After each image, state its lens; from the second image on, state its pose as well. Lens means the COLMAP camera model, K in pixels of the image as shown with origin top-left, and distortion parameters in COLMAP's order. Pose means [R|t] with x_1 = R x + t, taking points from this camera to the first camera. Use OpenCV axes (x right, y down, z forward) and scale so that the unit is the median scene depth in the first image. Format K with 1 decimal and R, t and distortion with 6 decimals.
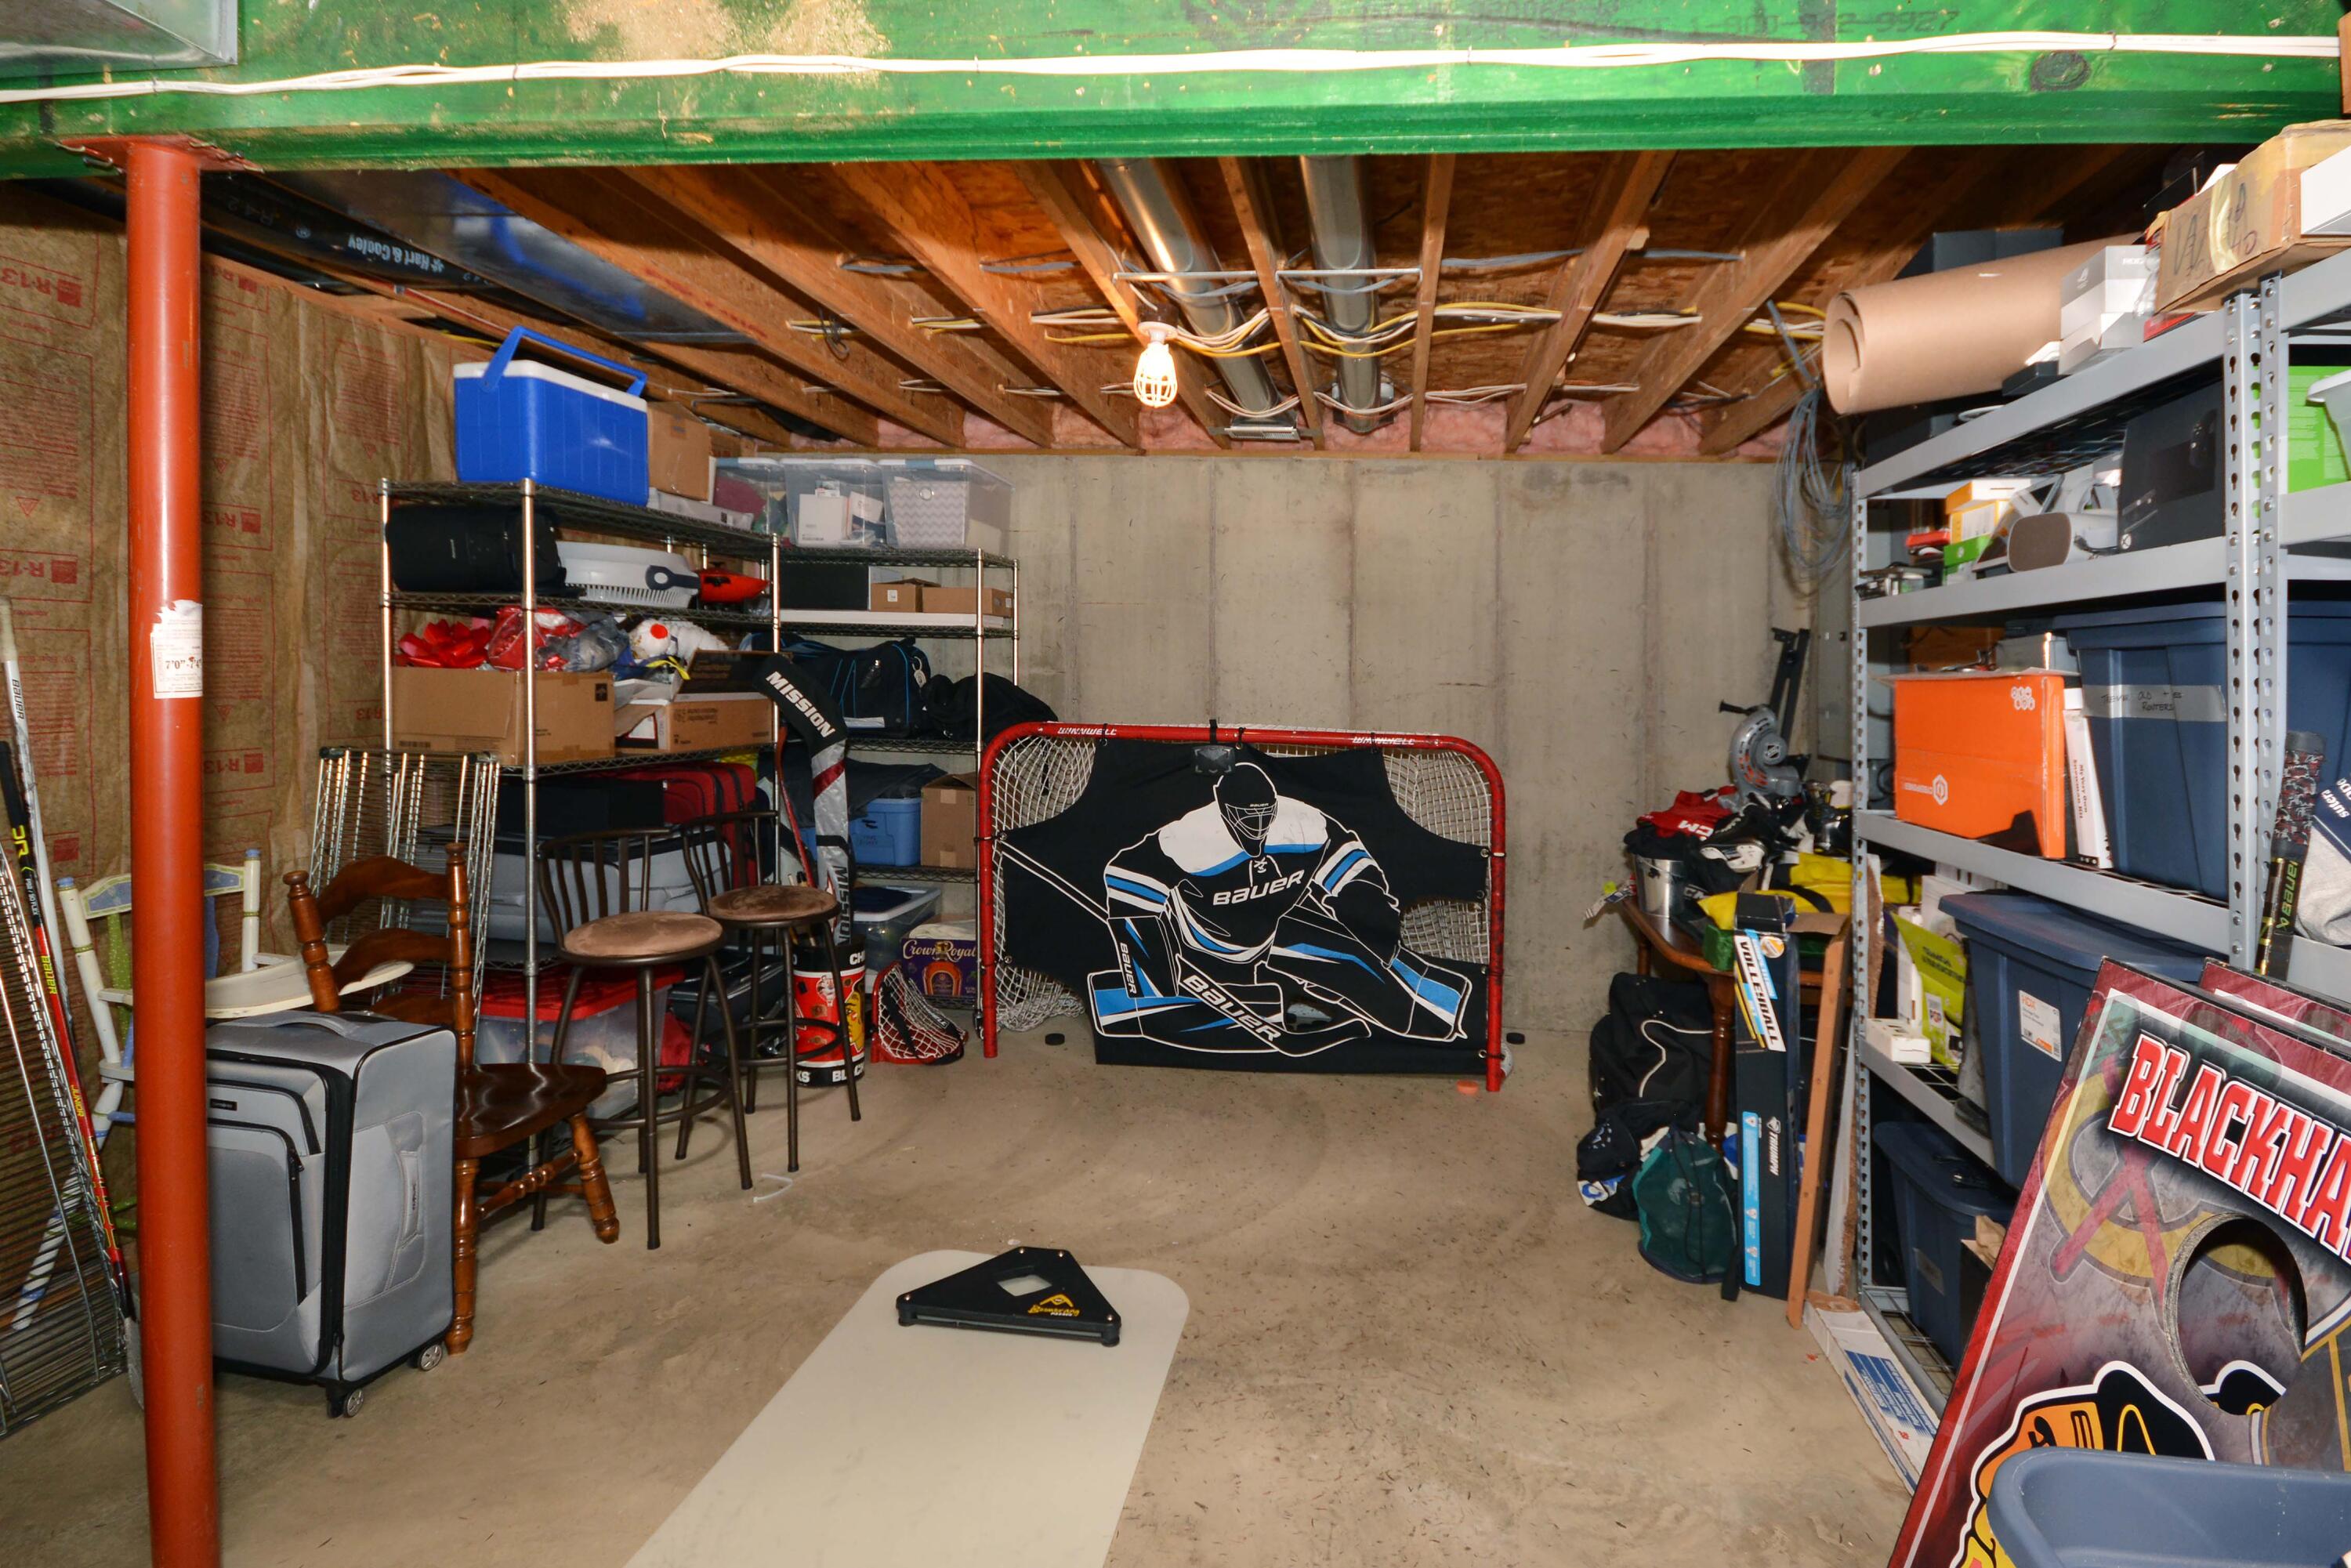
lens RADIAL K [[1188.7, 0, 1222.1], [0, 1188.7, 741.1], [0, 0, 1]] dist [0.001161, 0.000179]
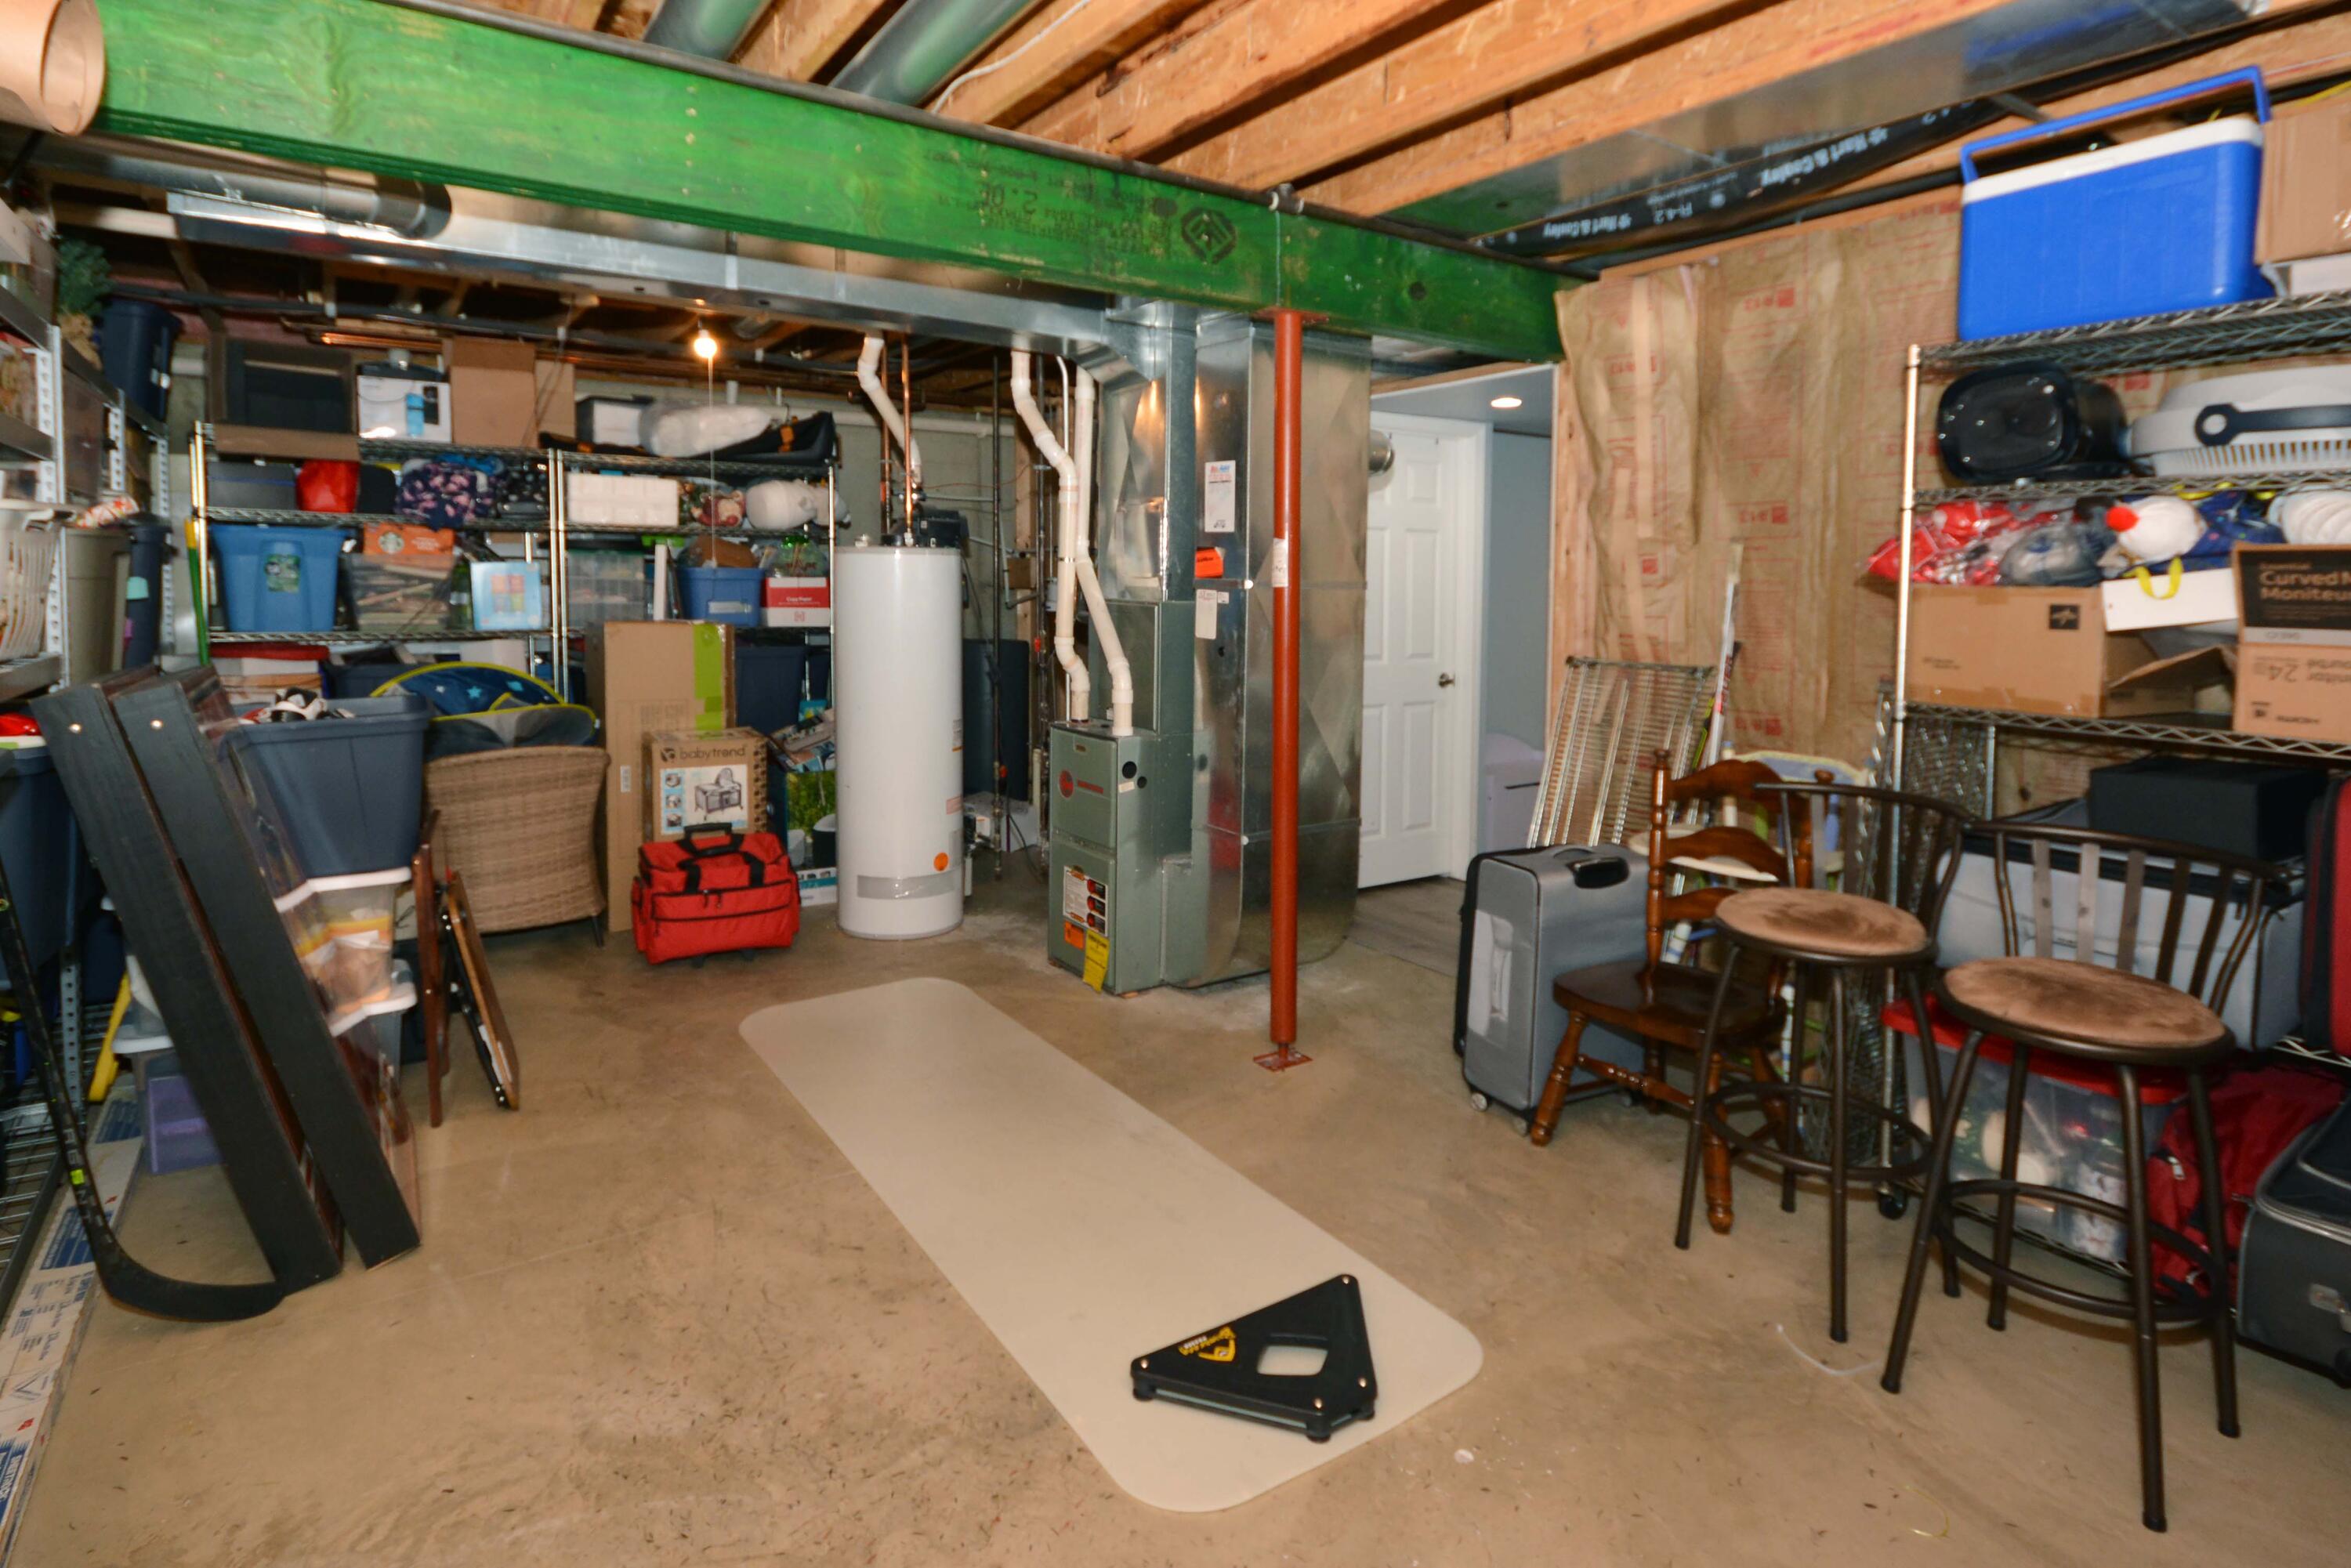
lens RADIAL K [[1188.7, 0, 1222.1], [0, 1188.7, 741.1], [0, 0, 1]] dist [0.001161, 0.000179]
pose [[-0.712111, 0.060257, -0.699476, 0.397222], [-0.070525, 0.985131, 0.156664, -0.057021], [0.698515, 0.160893, -0.697273, 1.501920]]
